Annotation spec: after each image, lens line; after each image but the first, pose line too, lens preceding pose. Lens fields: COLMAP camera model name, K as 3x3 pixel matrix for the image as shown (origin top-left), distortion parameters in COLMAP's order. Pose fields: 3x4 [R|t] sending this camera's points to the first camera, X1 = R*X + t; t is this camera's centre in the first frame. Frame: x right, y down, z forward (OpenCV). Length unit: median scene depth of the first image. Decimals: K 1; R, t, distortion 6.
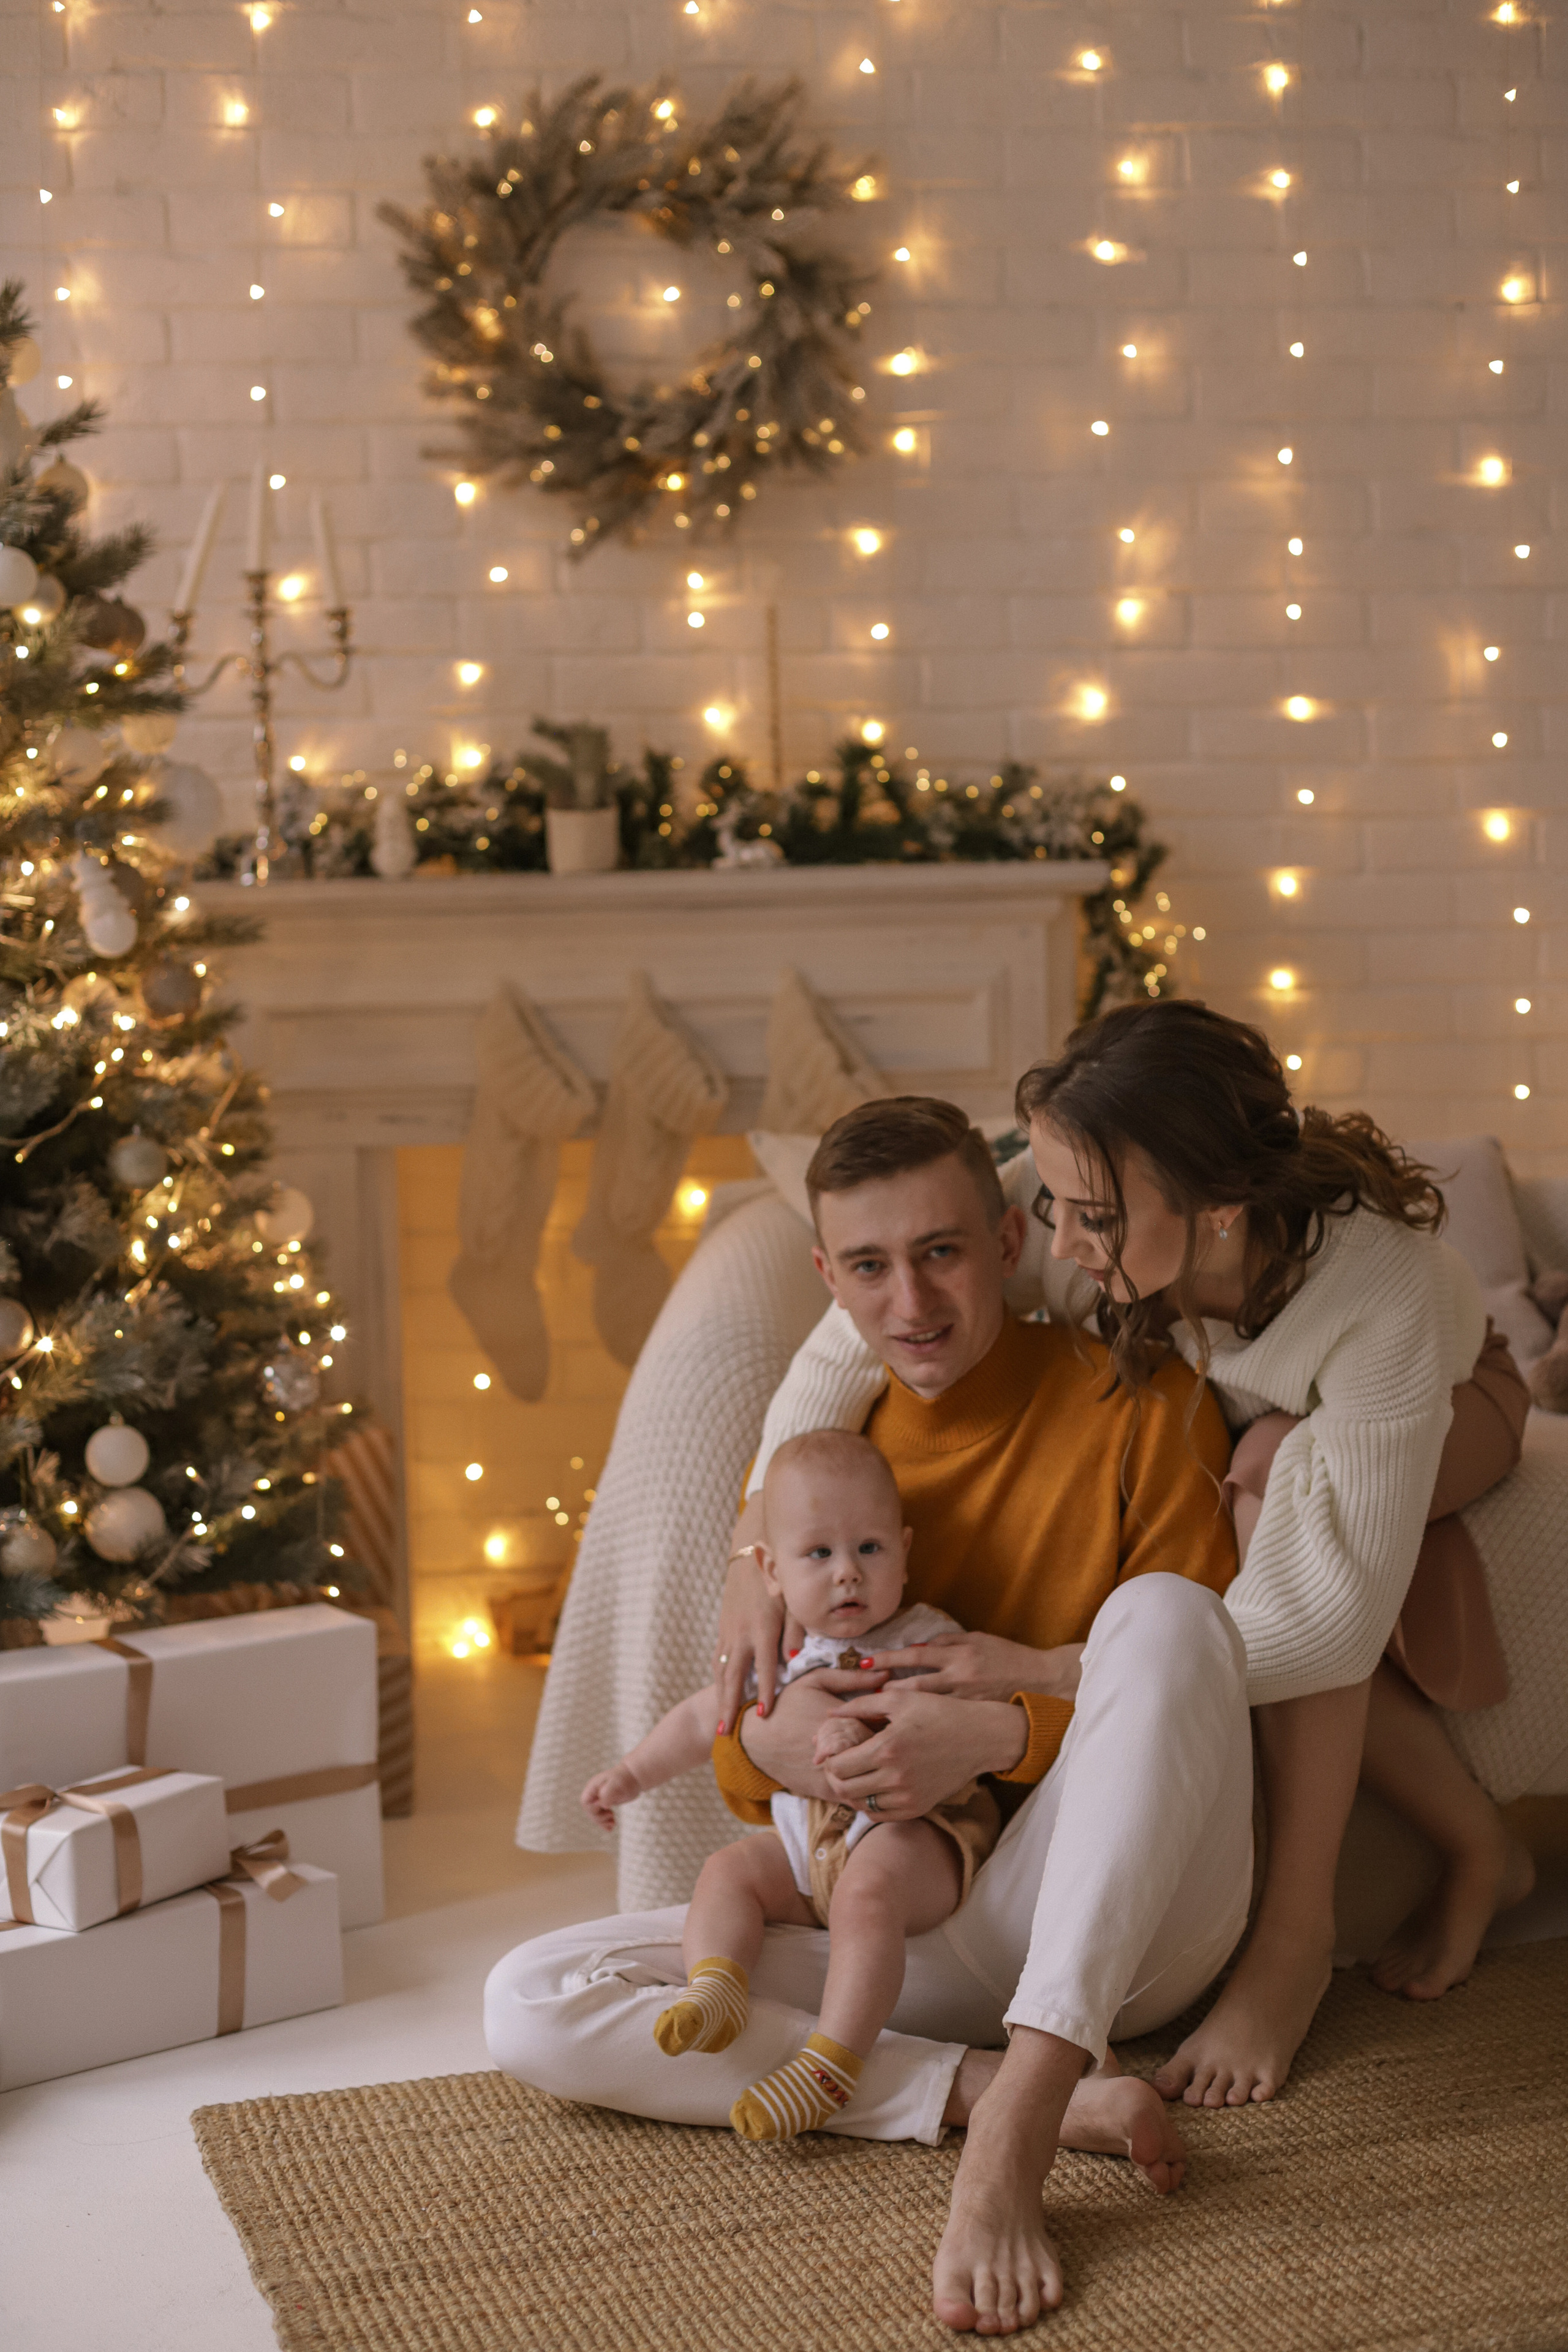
lens RADIAL K [[3431.7, 0, 762.0], [0, 3431.7, 1173.6], [0, 0, 1]] dist [-0.046817, 0.002723]
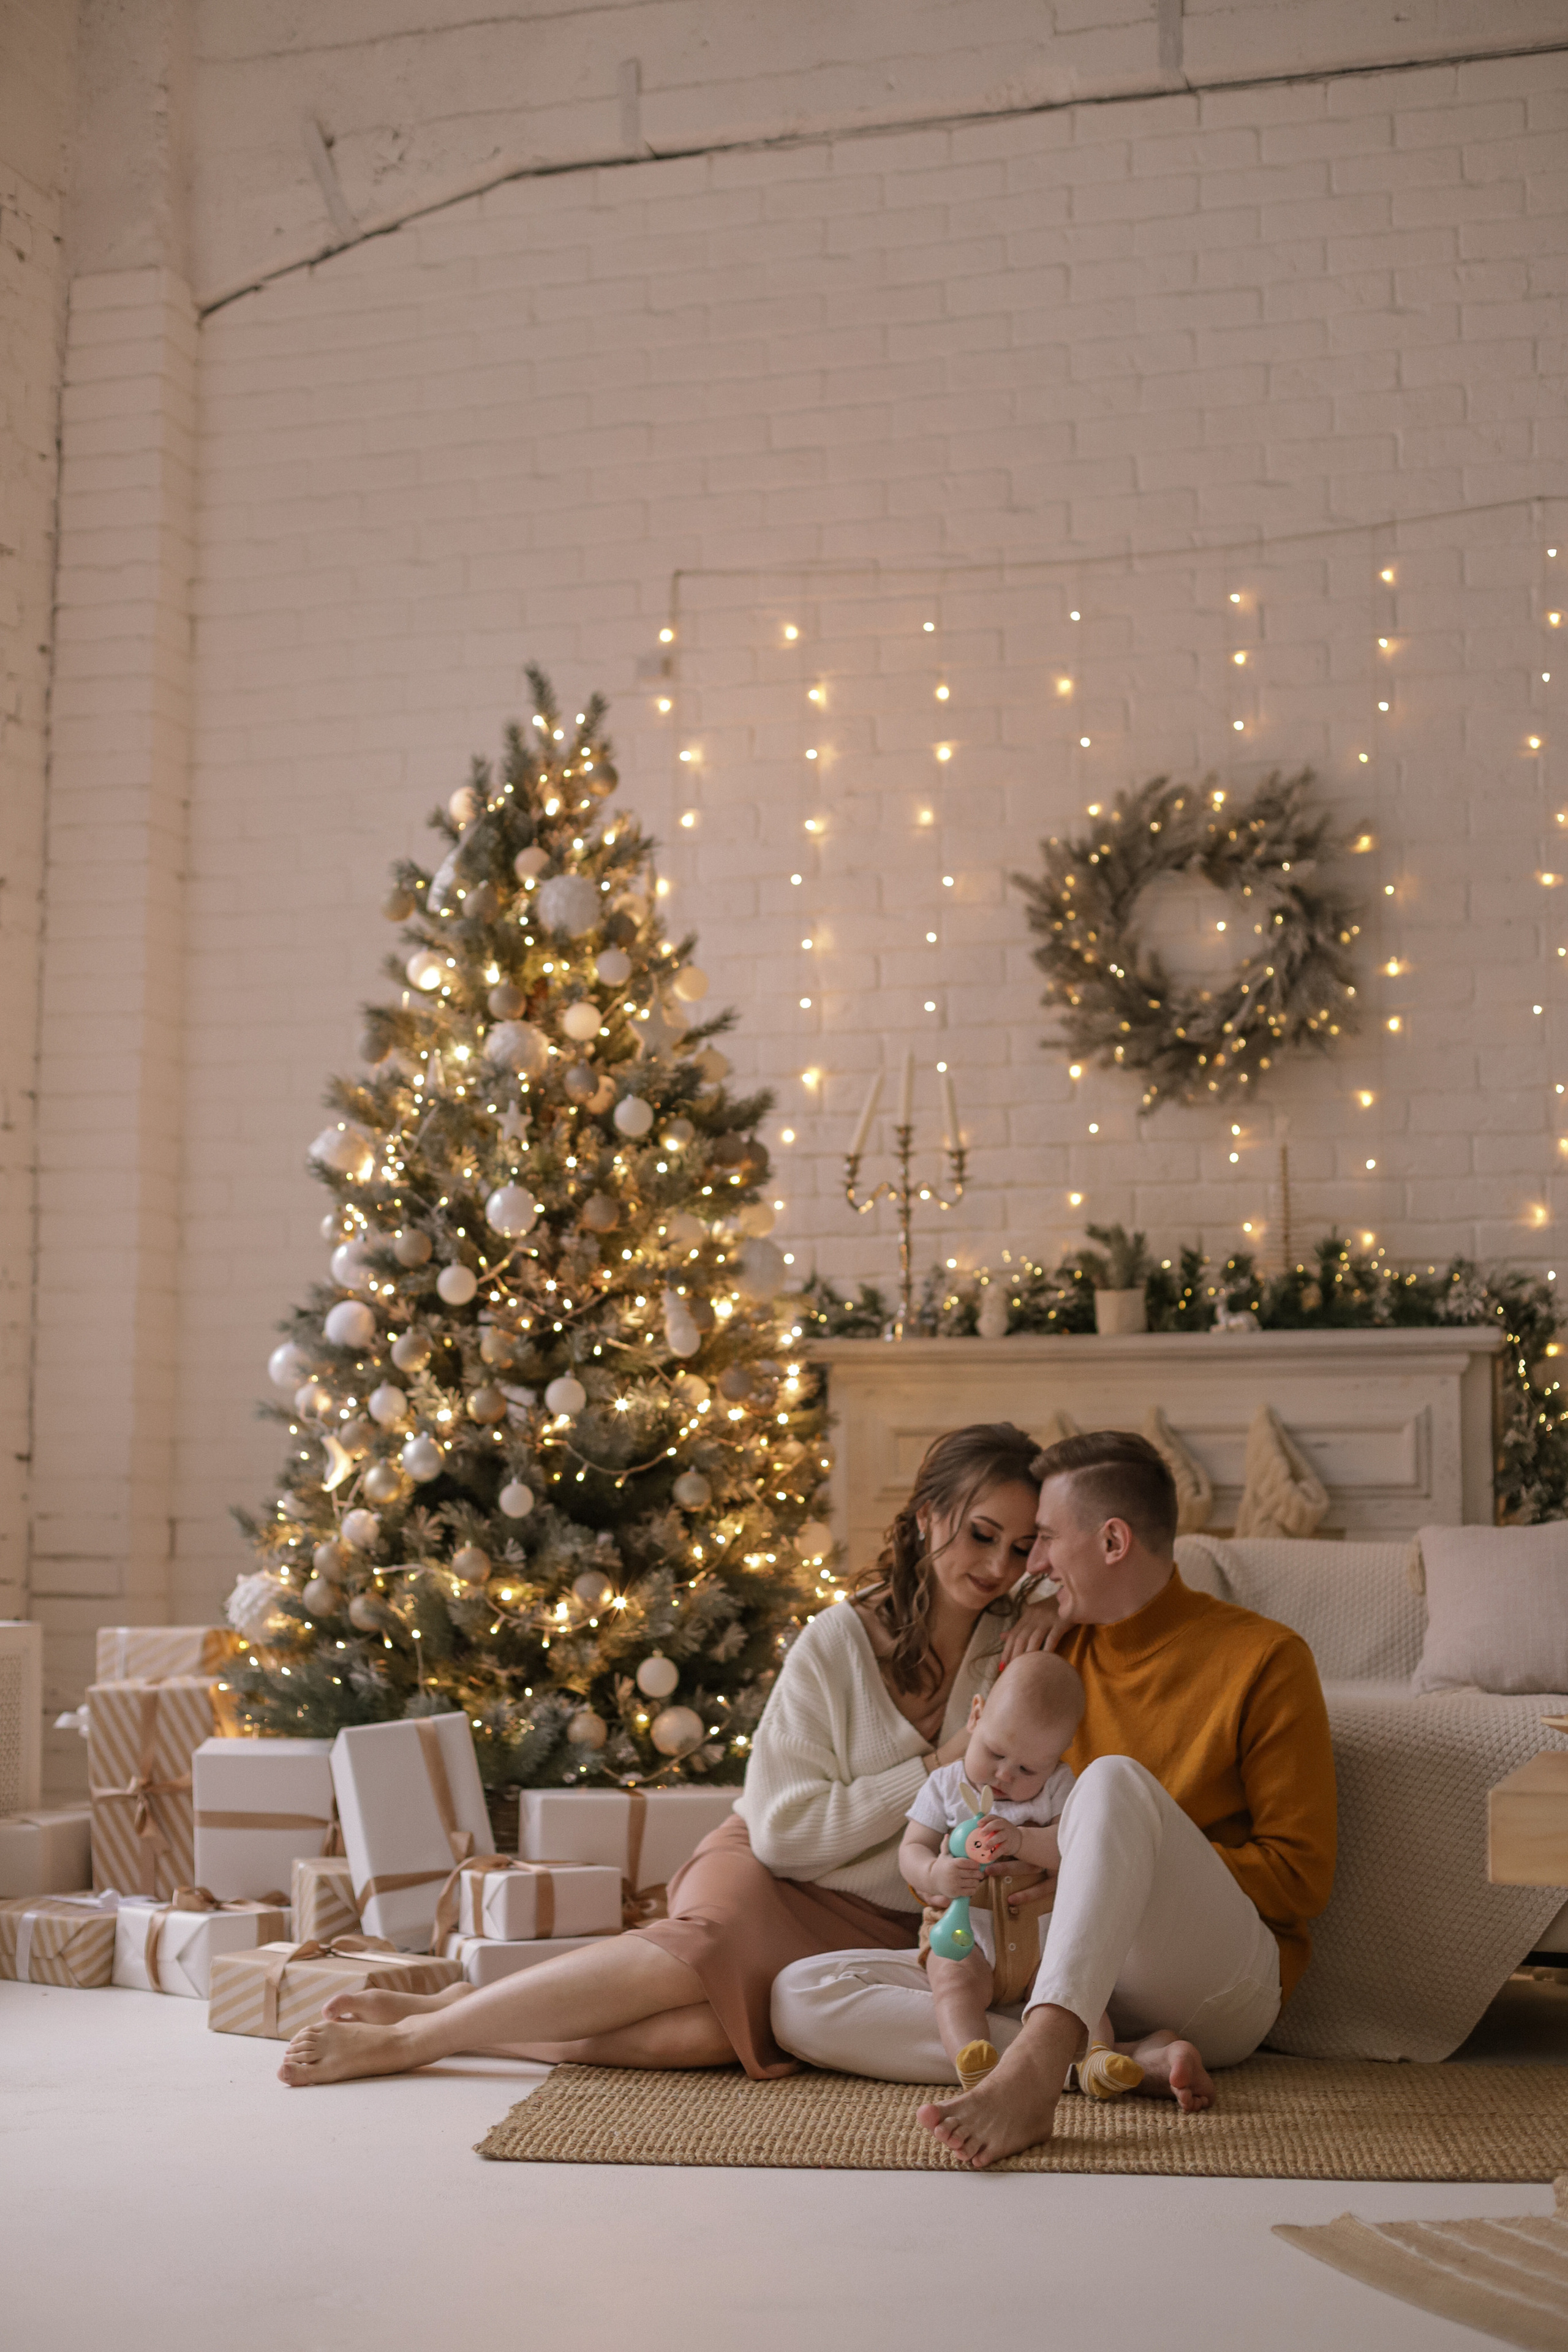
lens RADIAL K [[3431.7, 0, 762.0], [0, 3431.7, 1173.6], [0, 0, 1]] dist [-0.046817, 0.002723]
pose [[0.918448, -0.018195, -0.395122, 0.353446], [-0.056988, 0.982432, -0.177708, 0.099690], [0.391414, 0.185733, 0.901276, -0.308280]]
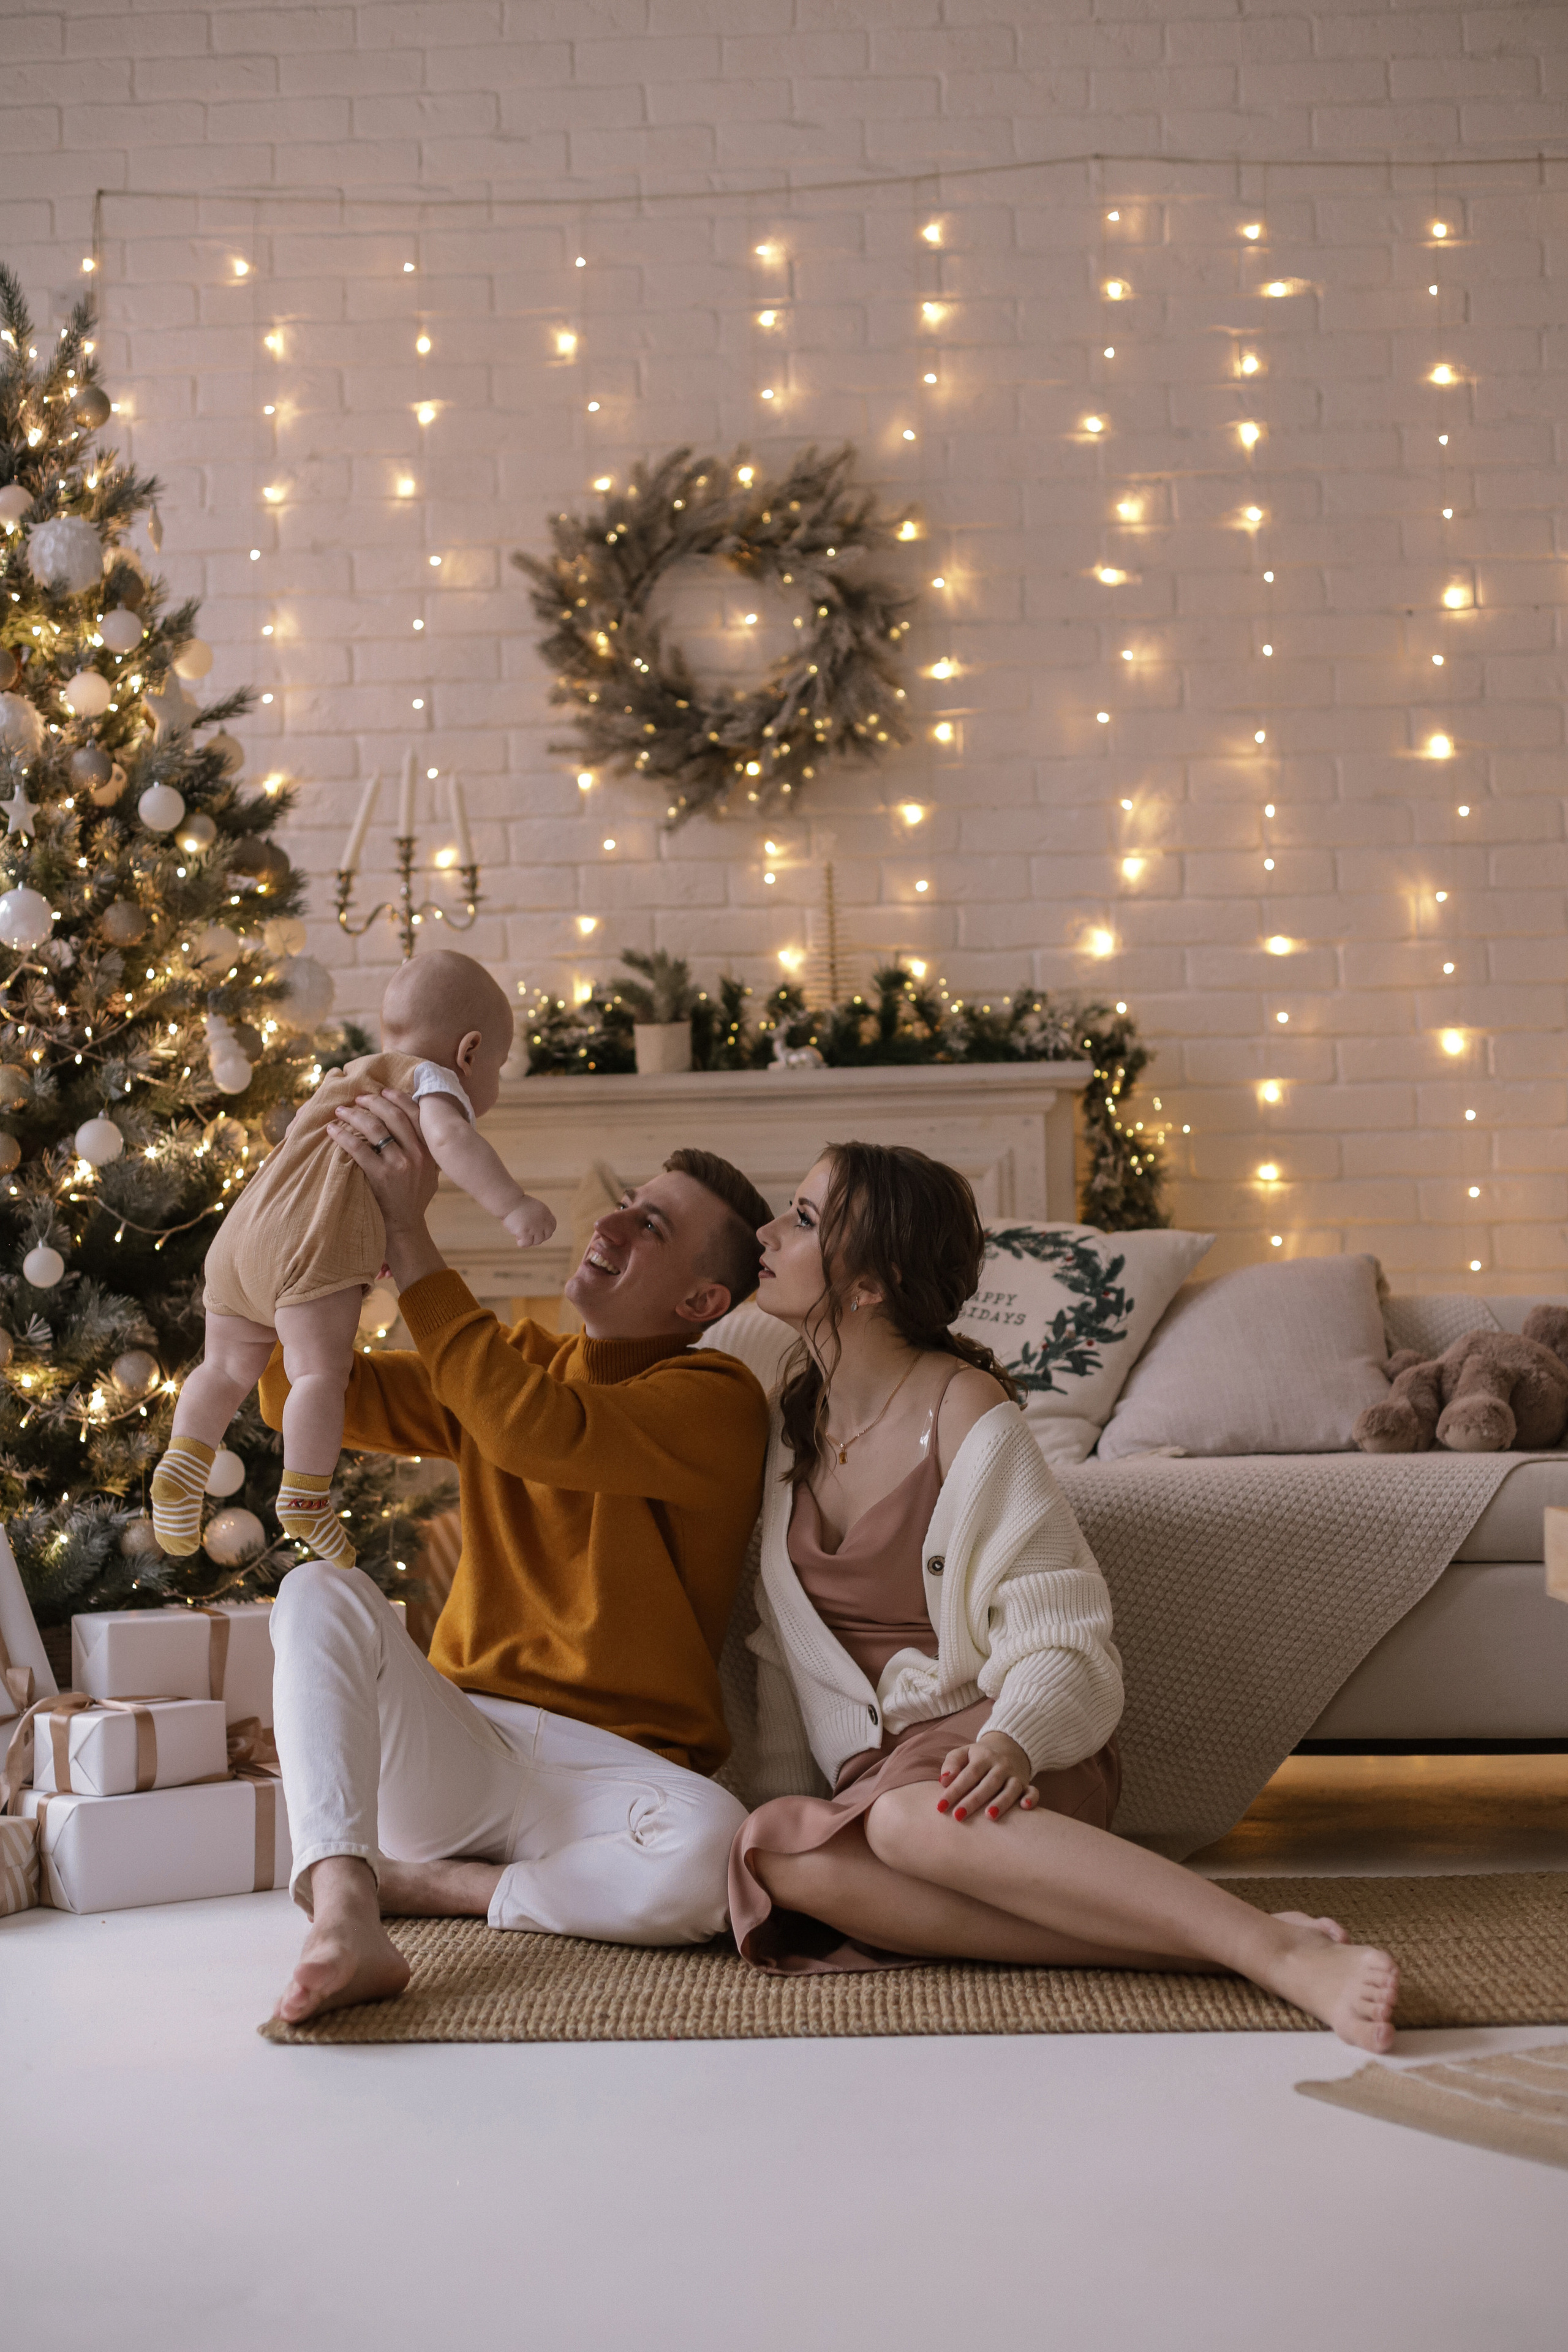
lens RADIAL K [[3431.7, 0, 762.0], [0, 3431.7, 1173.6], [0, 0, 1]] dist [-0.046817, 0.002723]
pose [[0.991772, -0.007794, -0.127781, 0.135859], [-0.009010, 0.991420, -0.130404, 0.104193], [0.127701, 0.130482, 0.983192, -0.193045]]
